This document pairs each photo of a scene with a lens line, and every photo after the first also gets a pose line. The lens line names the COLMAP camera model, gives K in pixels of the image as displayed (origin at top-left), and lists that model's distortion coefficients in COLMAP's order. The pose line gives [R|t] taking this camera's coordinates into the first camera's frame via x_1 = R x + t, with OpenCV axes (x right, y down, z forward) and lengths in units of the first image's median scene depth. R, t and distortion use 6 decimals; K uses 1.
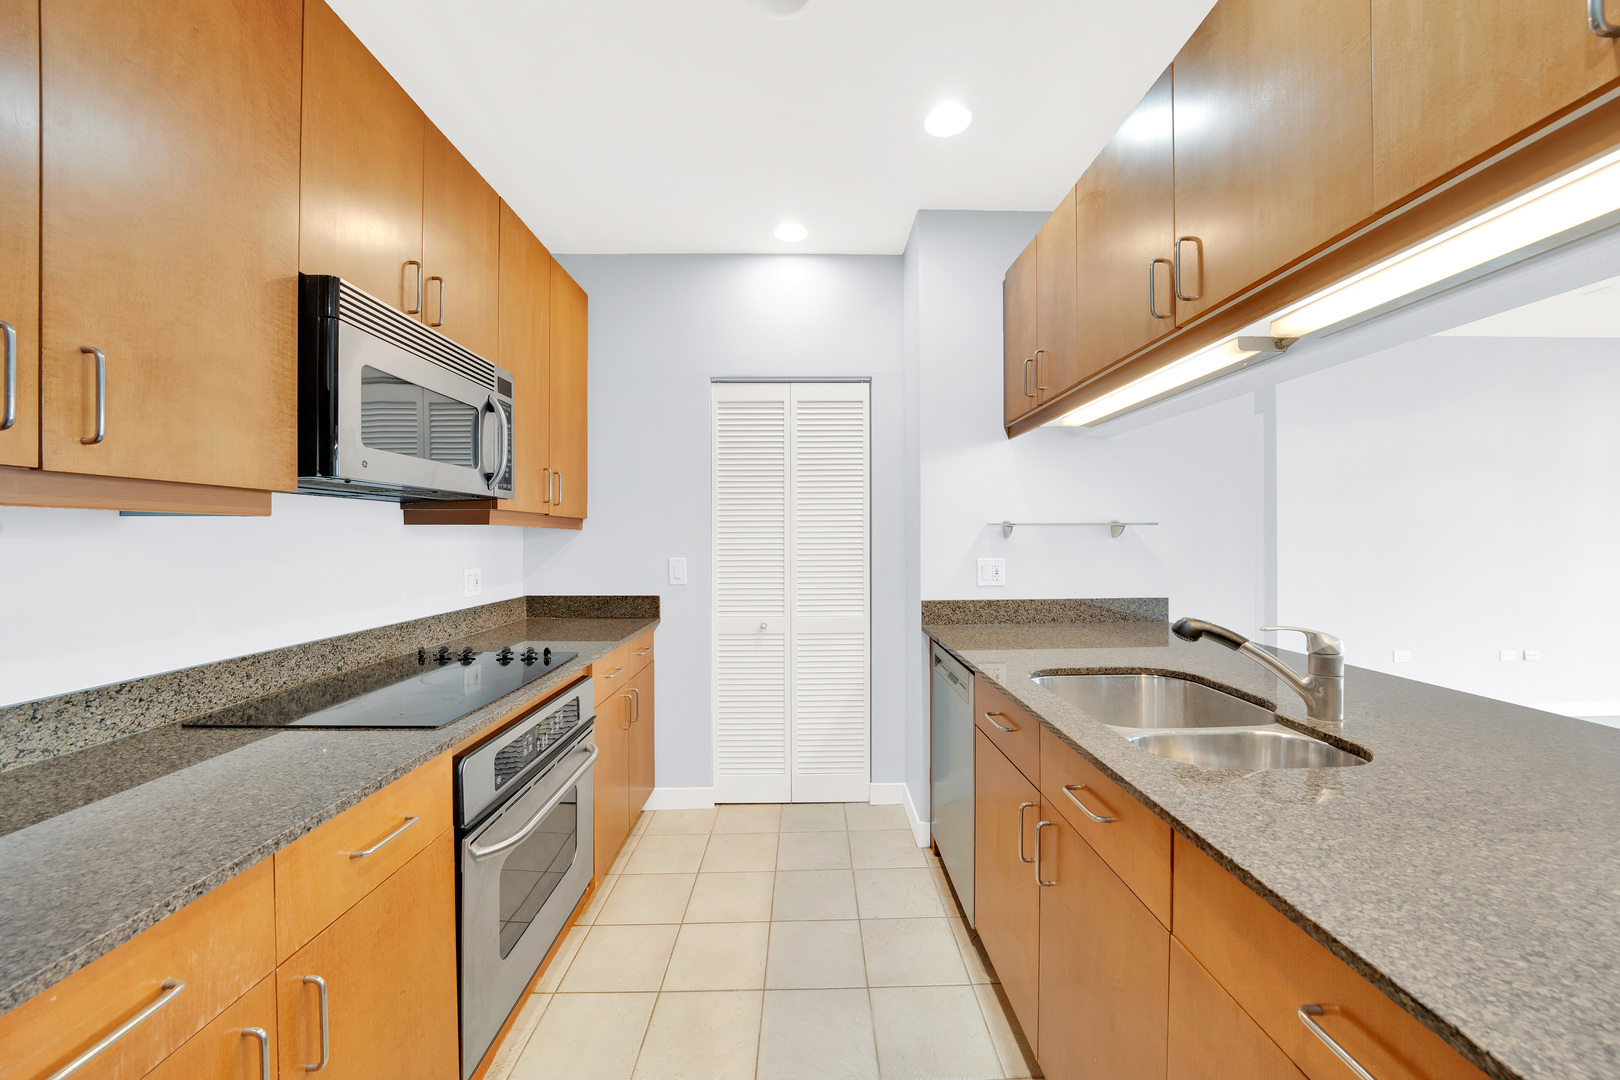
lens RADIAL K [[576.0, 0, 815.3], [0, 576.0, 540.9], [0, 0, 1]] dist [-0.019692, 0.001429]
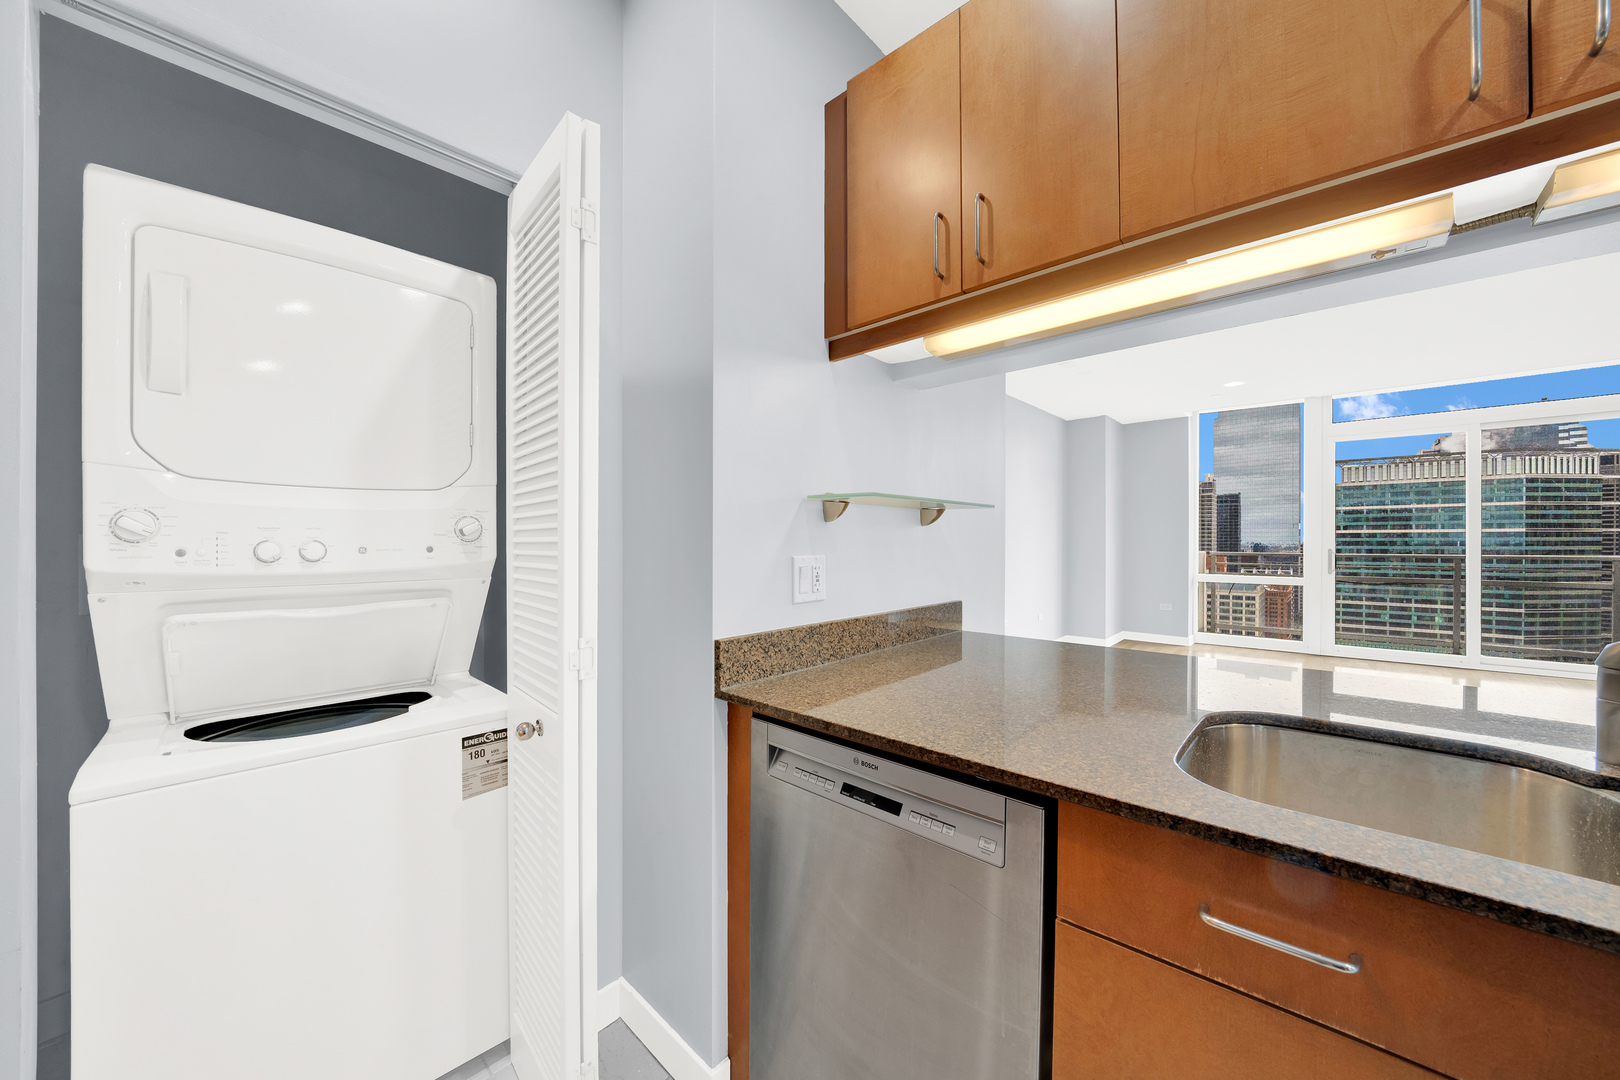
lens RADIAL K [[576.0, 0, 822.5], [0, 576.0, 550.8], [0, 0, 1]] dist [-0.019692, 0.001429]
pose [[0.682449, -0.008574, 0.730883, -0.216731], [0.004351, 0.999961, 0.007668, 0.038168], [-0.730921, -0.002053, 0.682459, 1.050399]]
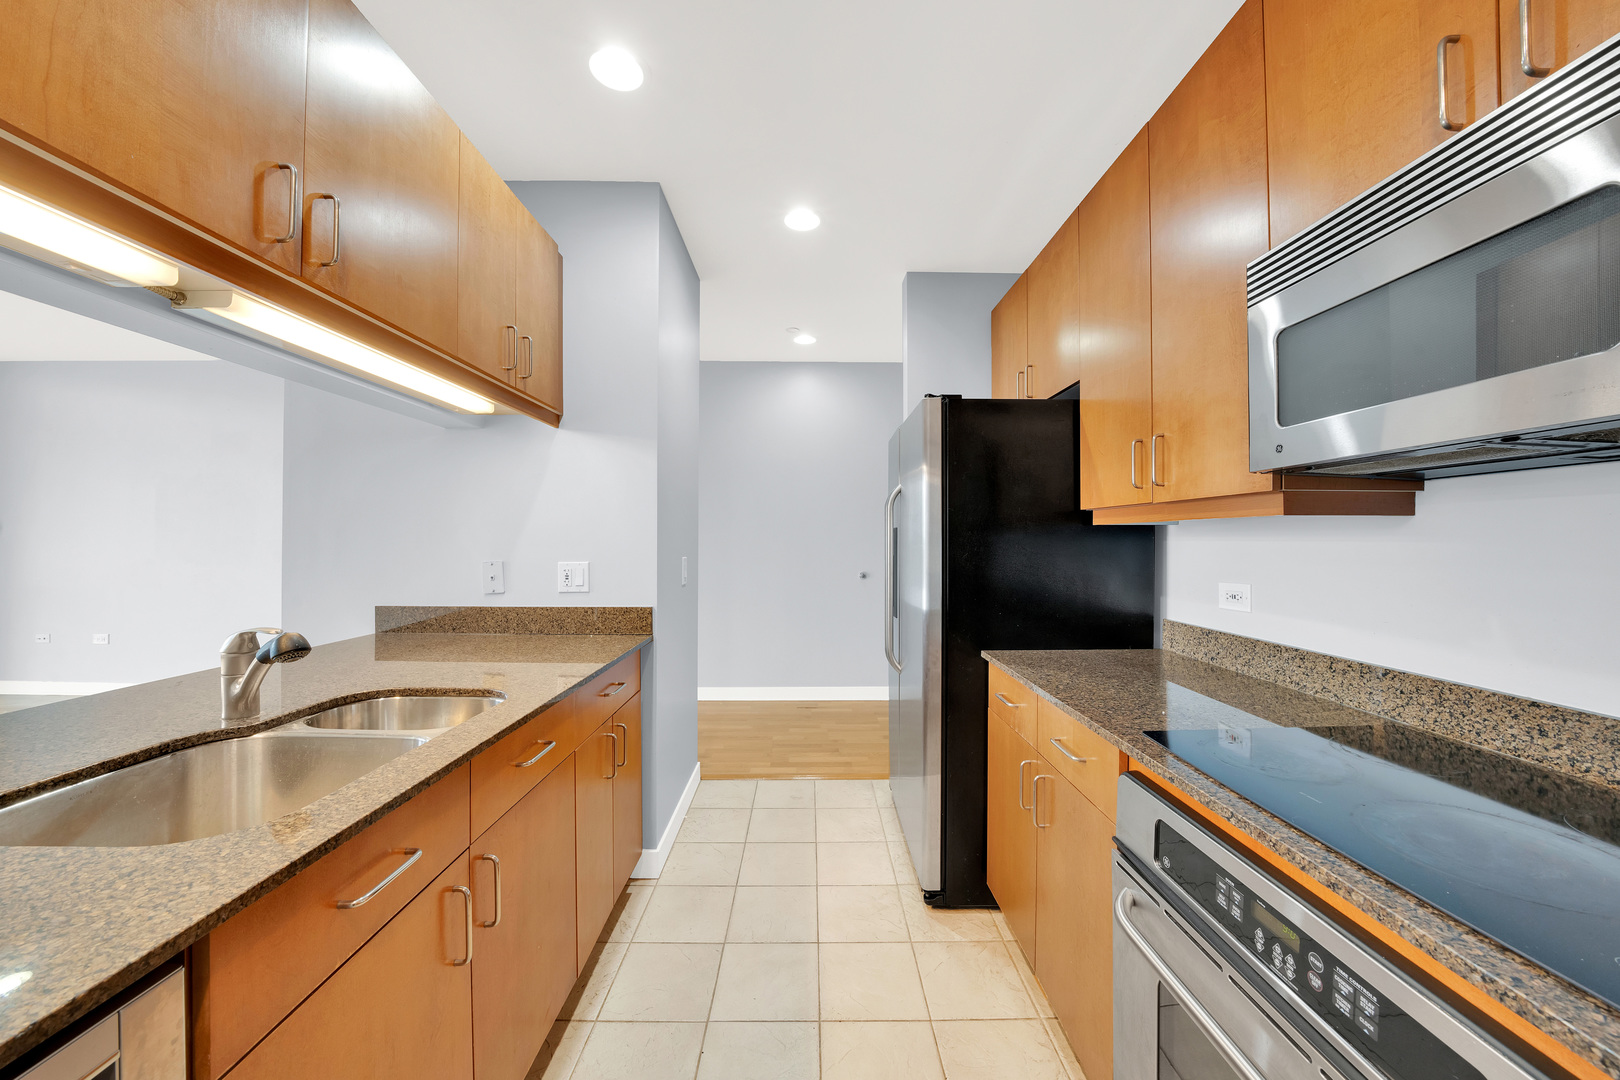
lens RADIAL K [[576.0, 0, 808.1], [0, 576.0, 537.5], [0, 0, 1]] dist [-0.019692, 0.001429]
pose [[-0.999981, 0.000217, 0.006179, -0.090805], [0.000251, 0.999985, 0.005501, -0.007381], [-0.006177, 0.005503, -0.999966, 1.696649]]
